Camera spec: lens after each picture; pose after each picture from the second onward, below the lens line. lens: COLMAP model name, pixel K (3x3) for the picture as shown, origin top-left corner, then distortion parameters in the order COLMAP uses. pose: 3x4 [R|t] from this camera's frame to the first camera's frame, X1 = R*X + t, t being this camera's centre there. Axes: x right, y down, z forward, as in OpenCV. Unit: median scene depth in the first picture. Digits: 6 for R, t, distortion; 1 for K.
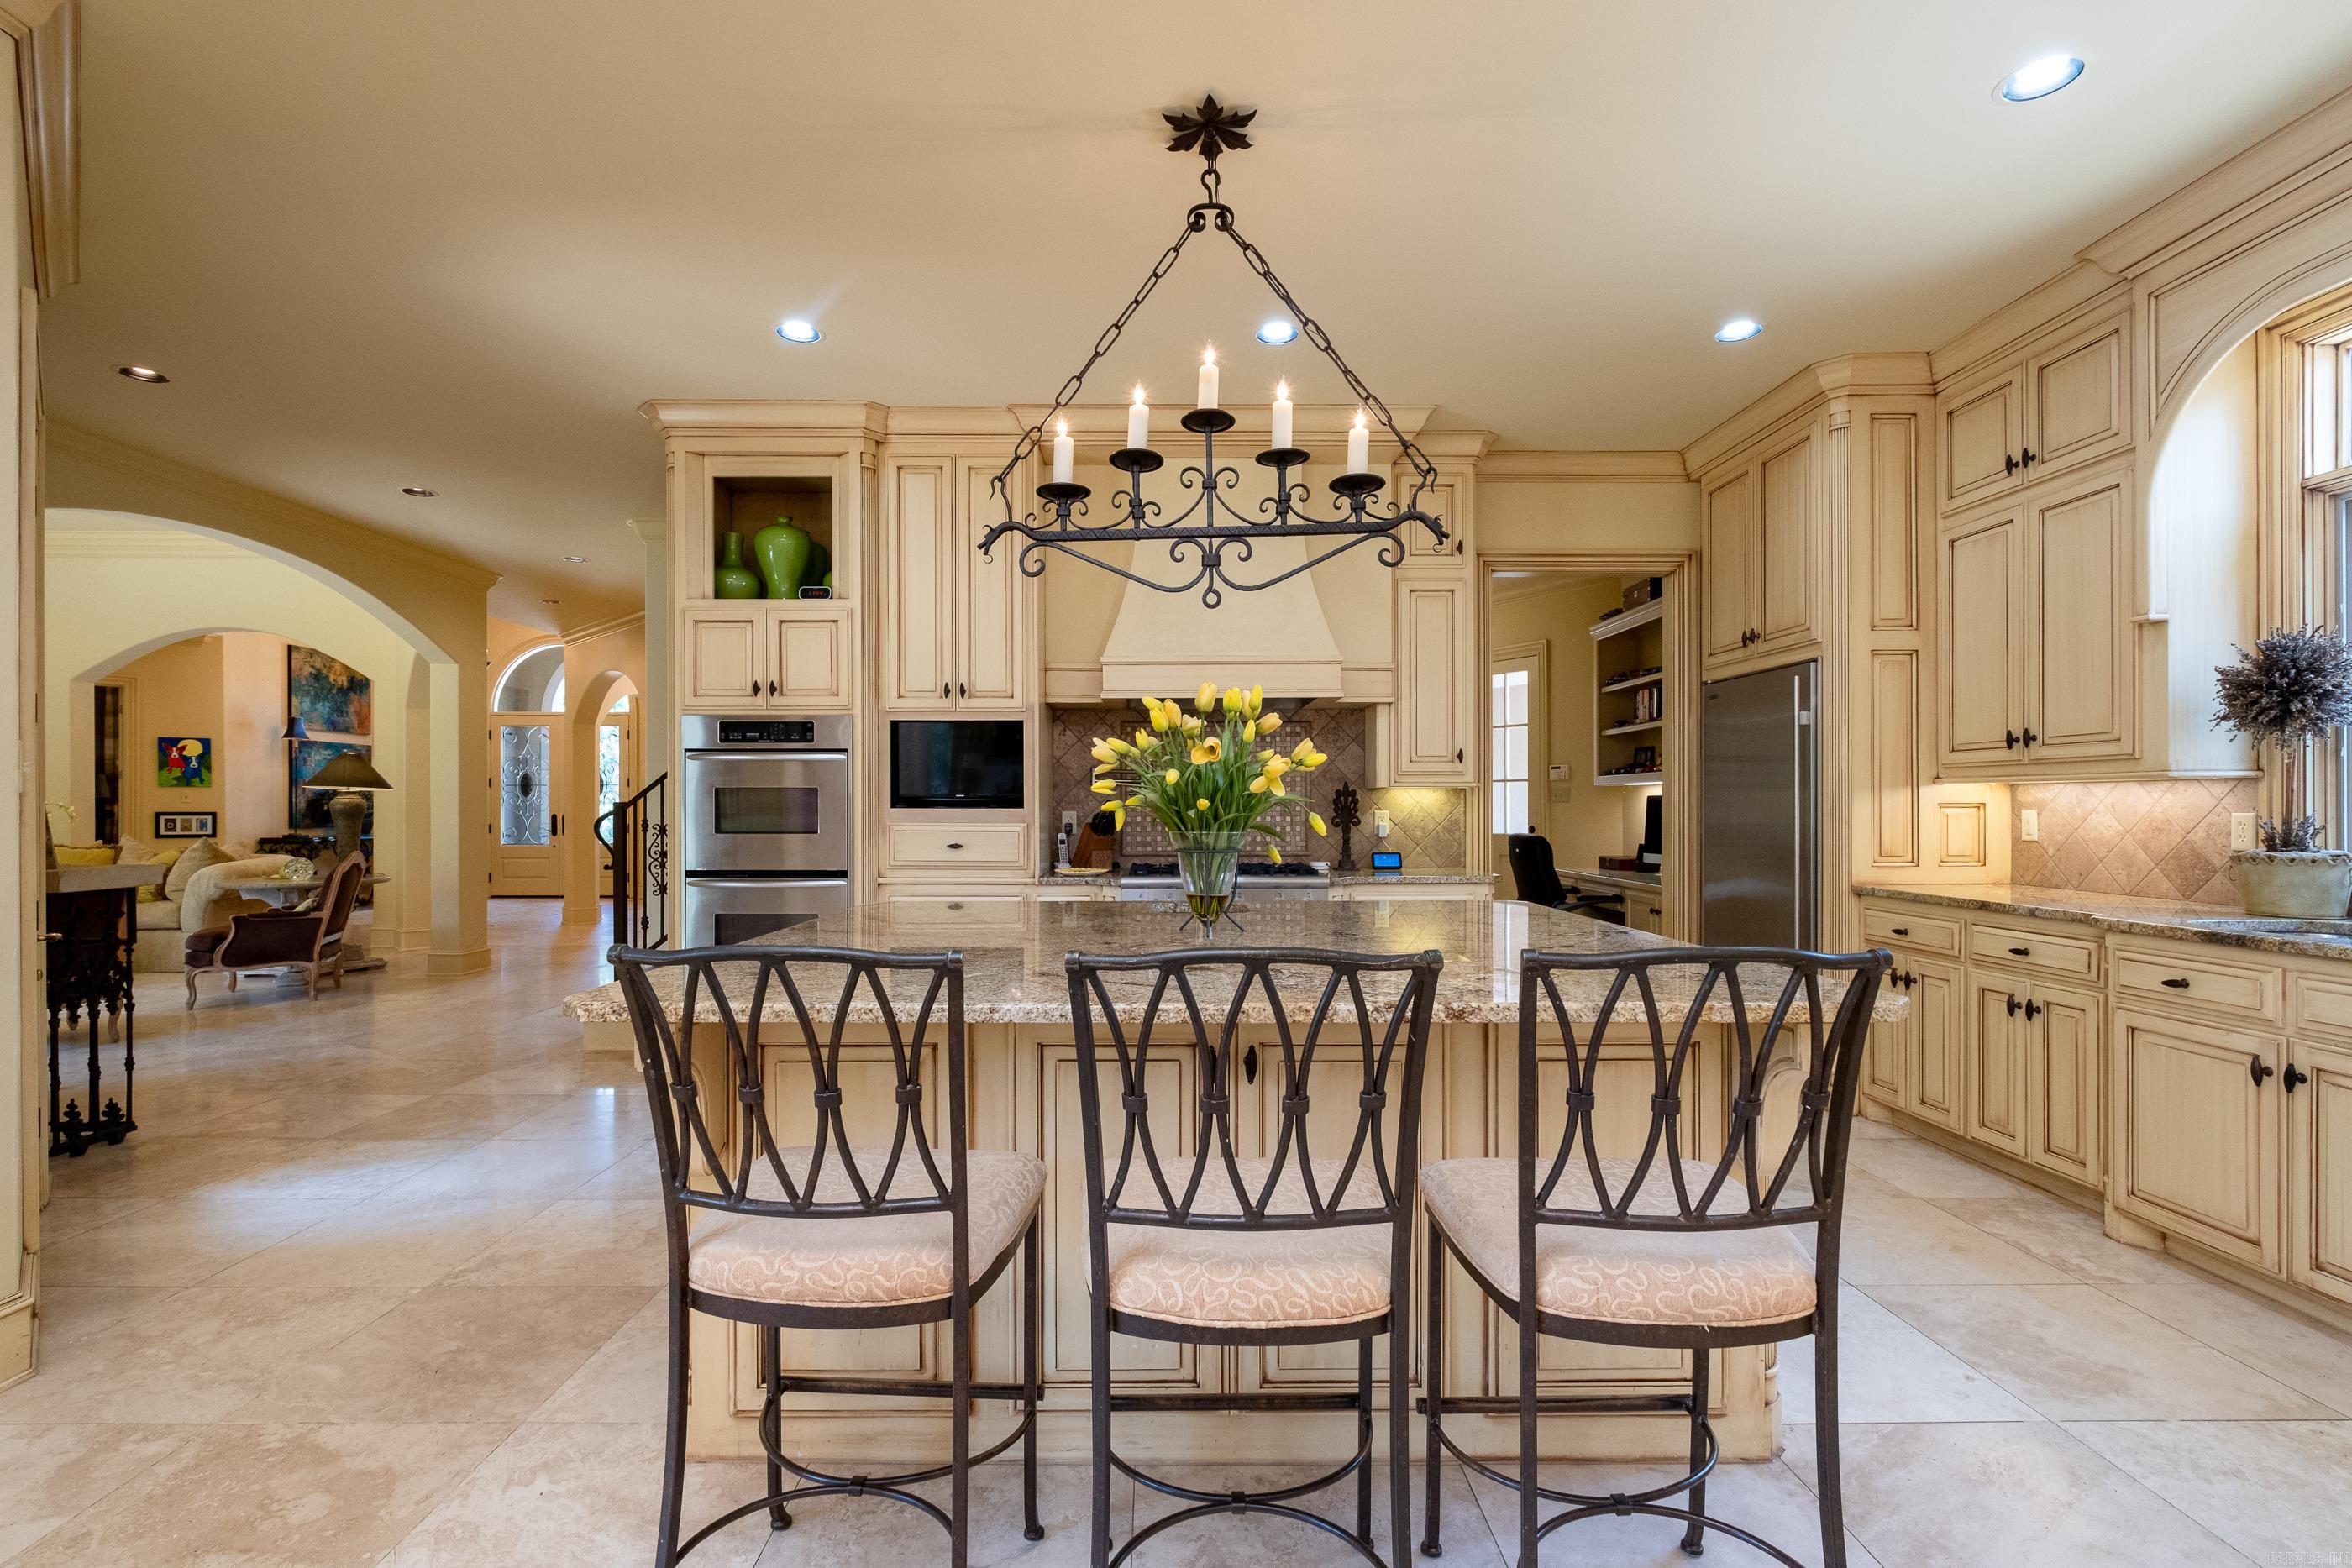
lens RADIAL K [[1061.4, 0, 1176.0], [0, 1061.4, 784.0], [0, 0, 1]] dist [-0.002314, -0.000898]
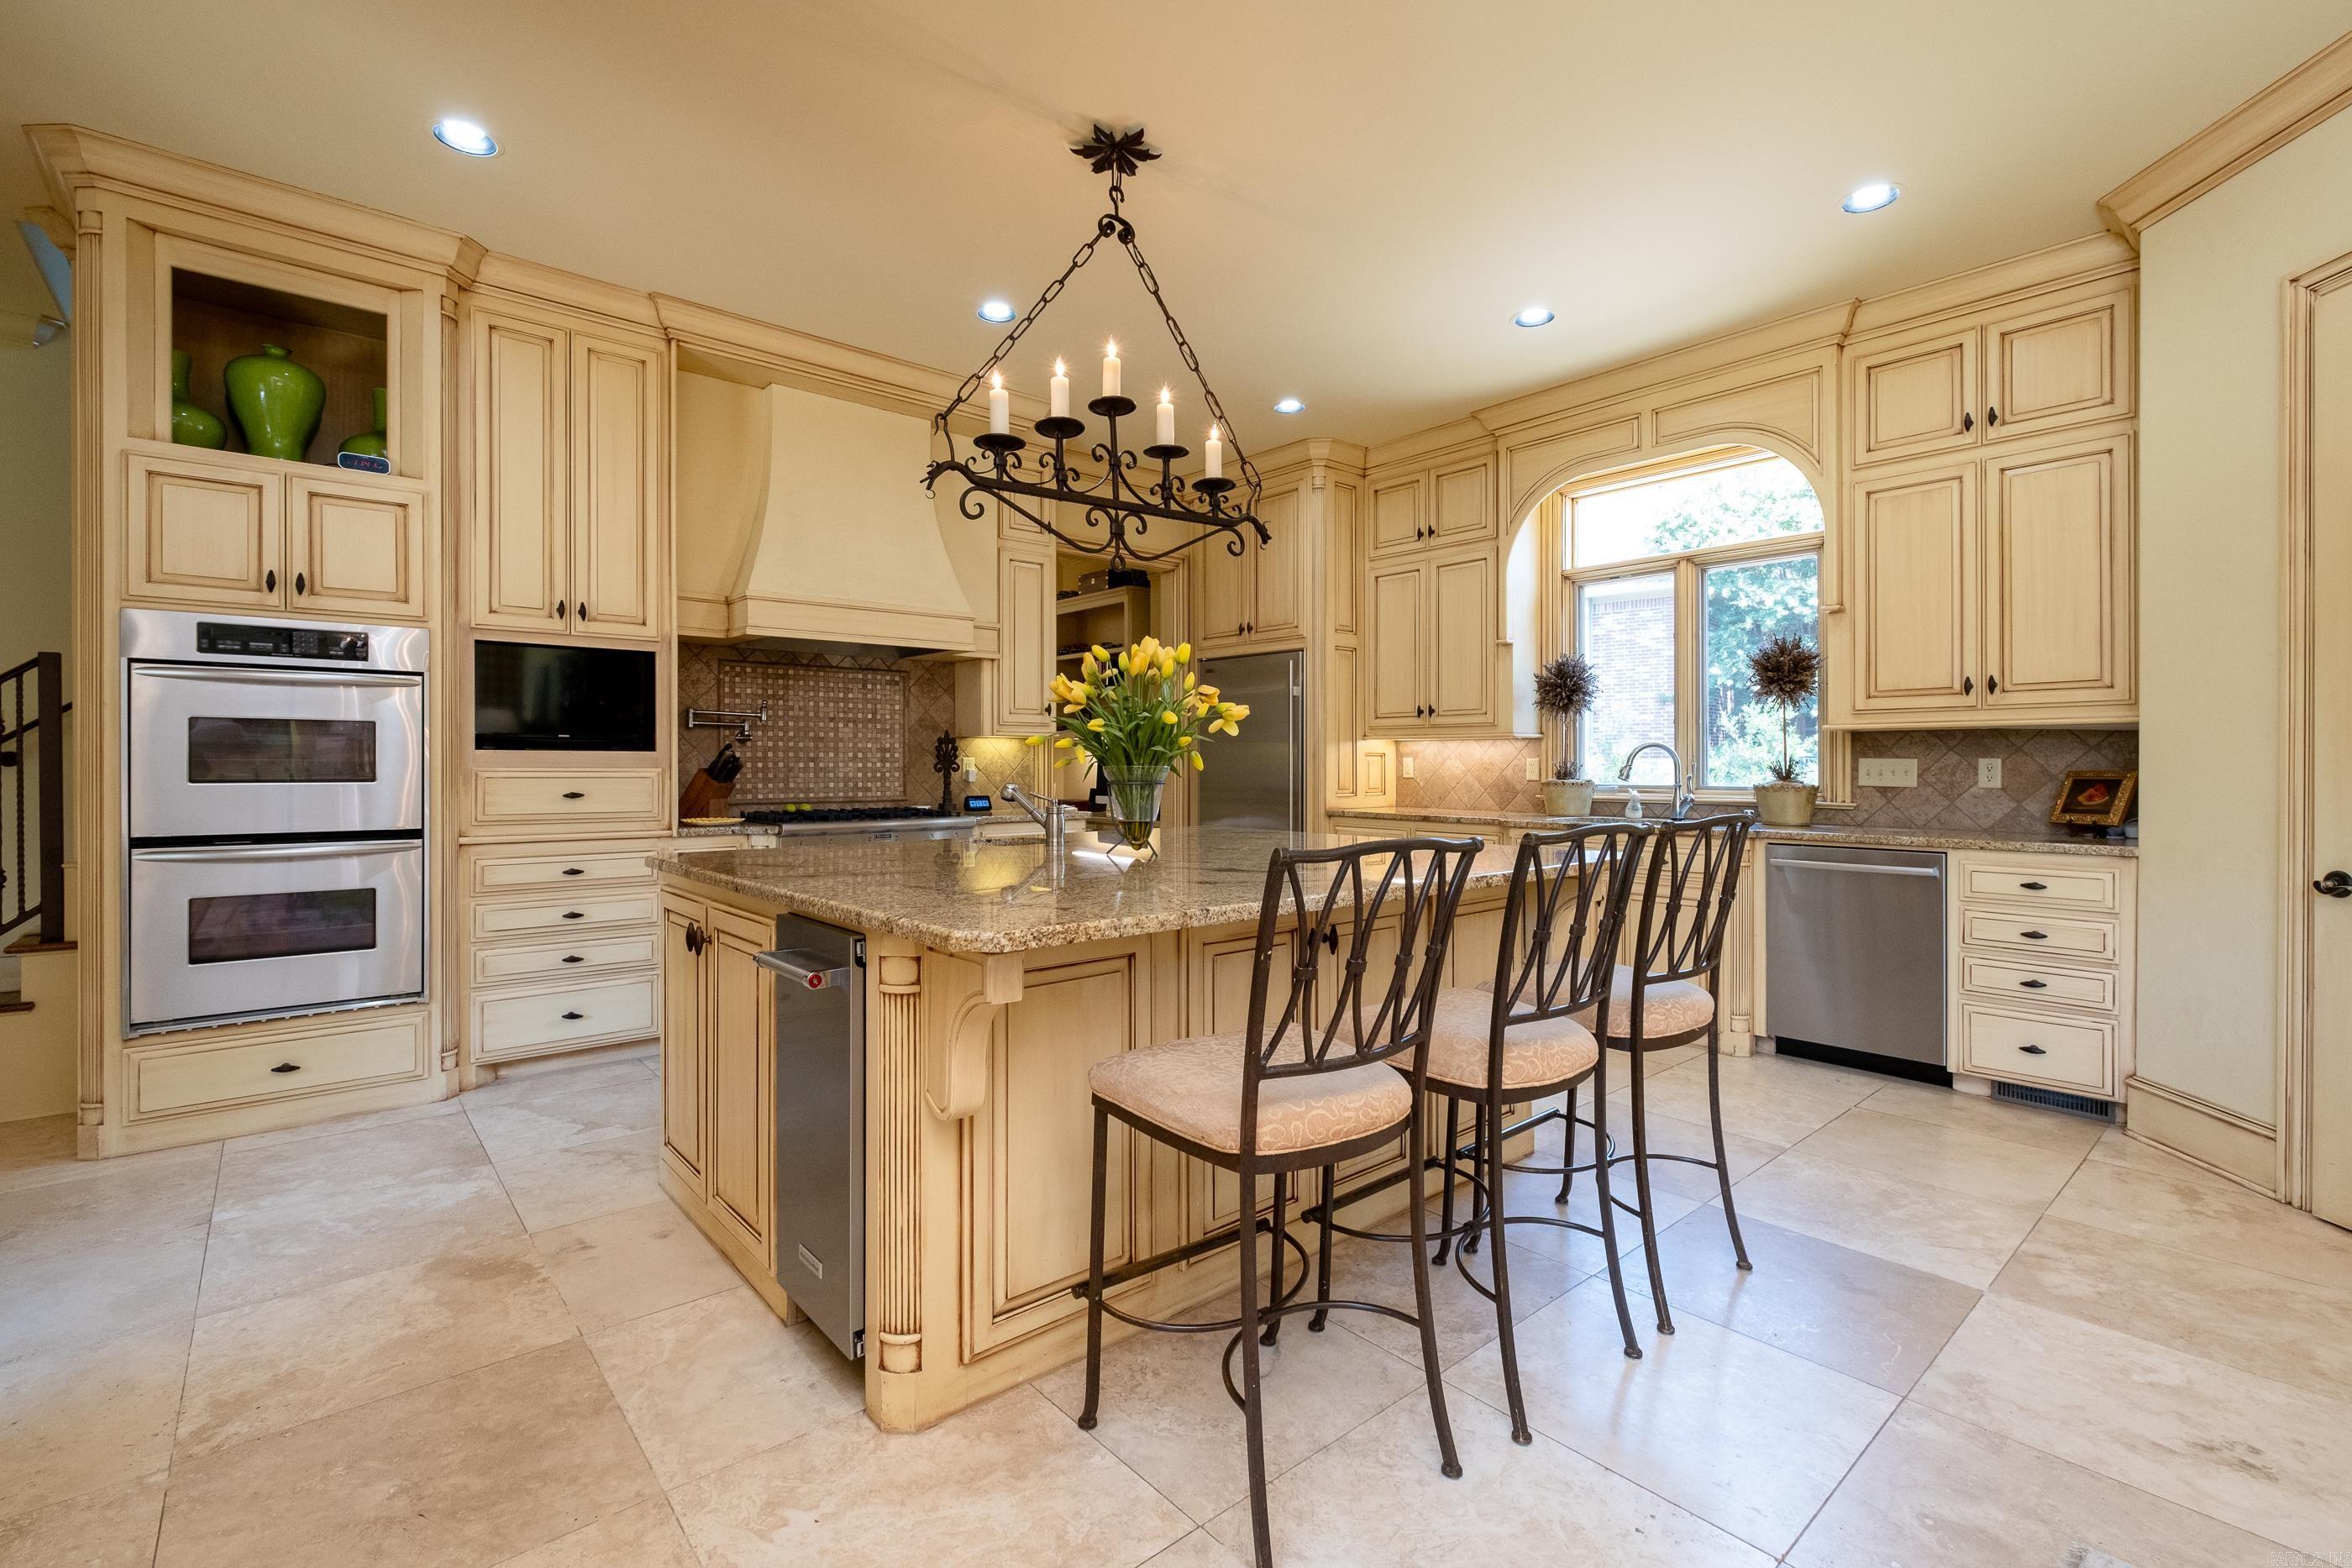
lens RADIAL K [[1028.5, 0, 1178.8], [0, 1028.5, 738.2], [0, 0, 1]] dist [-0.000702, -0.000495]
pose [[0.762326, 0.017648, 0.646953, -0.446246], [-0.015809, 0.999838, -0.008645, 0.015364], [-0.647000, -0.003637, 0.762481, 0.081084]]
